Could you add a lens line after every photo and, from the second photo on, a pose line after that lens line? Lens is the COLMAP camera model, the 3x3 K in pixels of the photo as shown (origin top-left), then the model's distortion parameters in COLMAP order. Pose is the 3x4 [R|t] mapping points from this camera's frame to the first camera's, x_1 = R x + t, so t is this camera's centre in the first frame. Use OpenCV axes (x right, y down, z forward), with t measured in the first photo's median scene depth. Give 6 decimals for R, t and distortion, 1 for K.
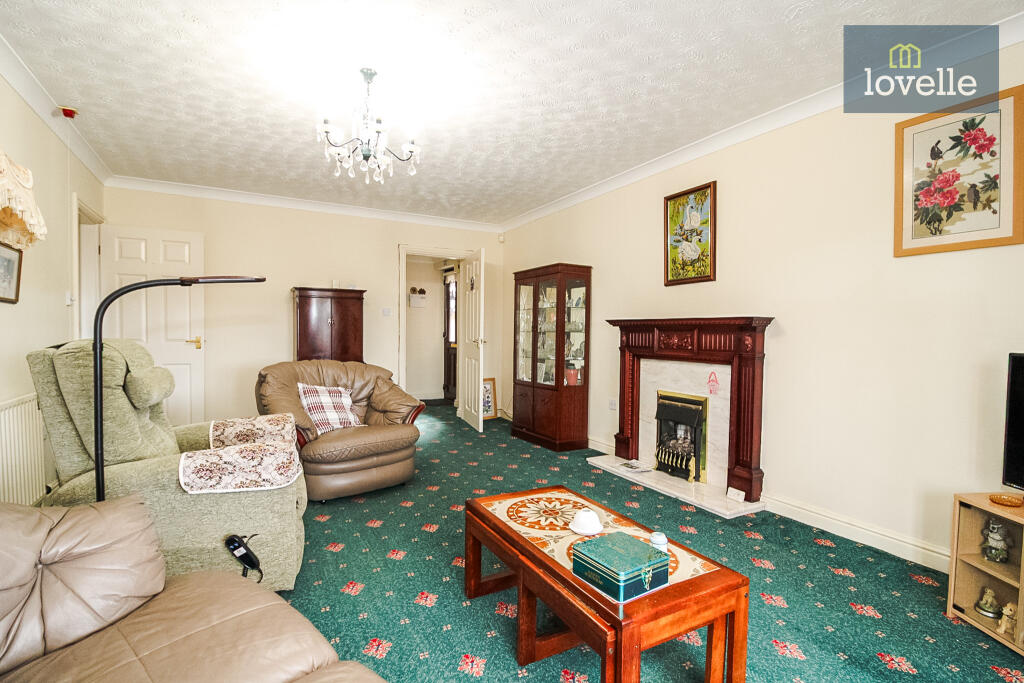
lens RADIAL K [[488.8, 0, 517.4], [0, 488.8, 341.8], [0, 0, 1]] dist [0.001668, -0.010669]
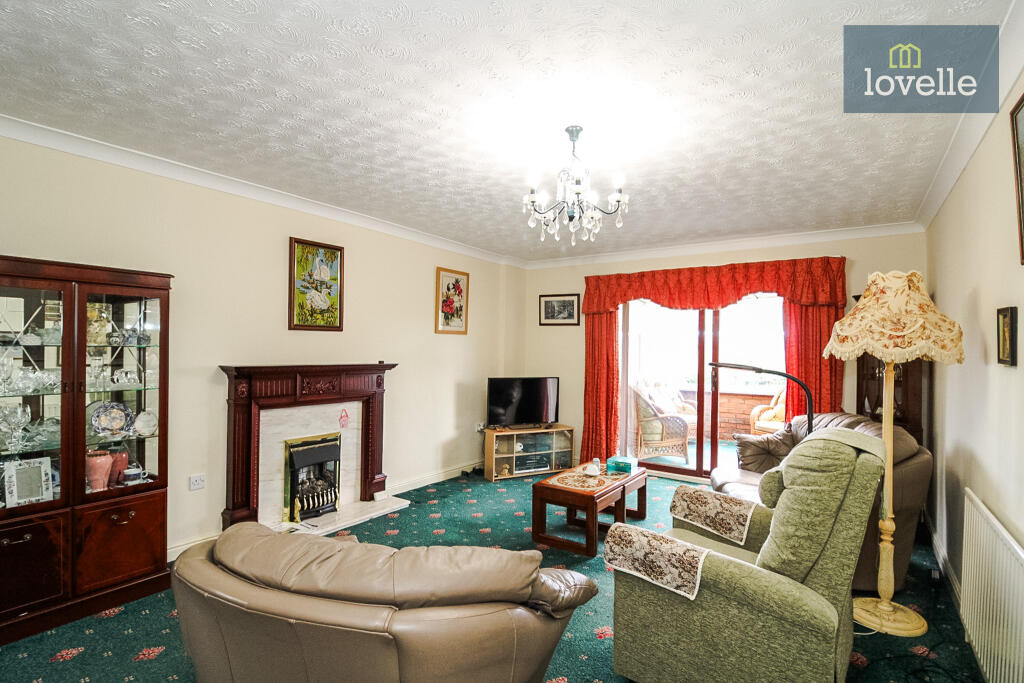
lens RADIAL K [[488.8, 0, 517.4], [0, 488.8, 341.8], [0, 0, 1]] dist [0.001668, -0.010669]
pose [[-0.440853, -0.001844, 0.897577, -0.812366], [0.000359, 0.999997, 0.002230, -0.099448], [-0.897579, 0.001305, -0.440851, 1.101628]]
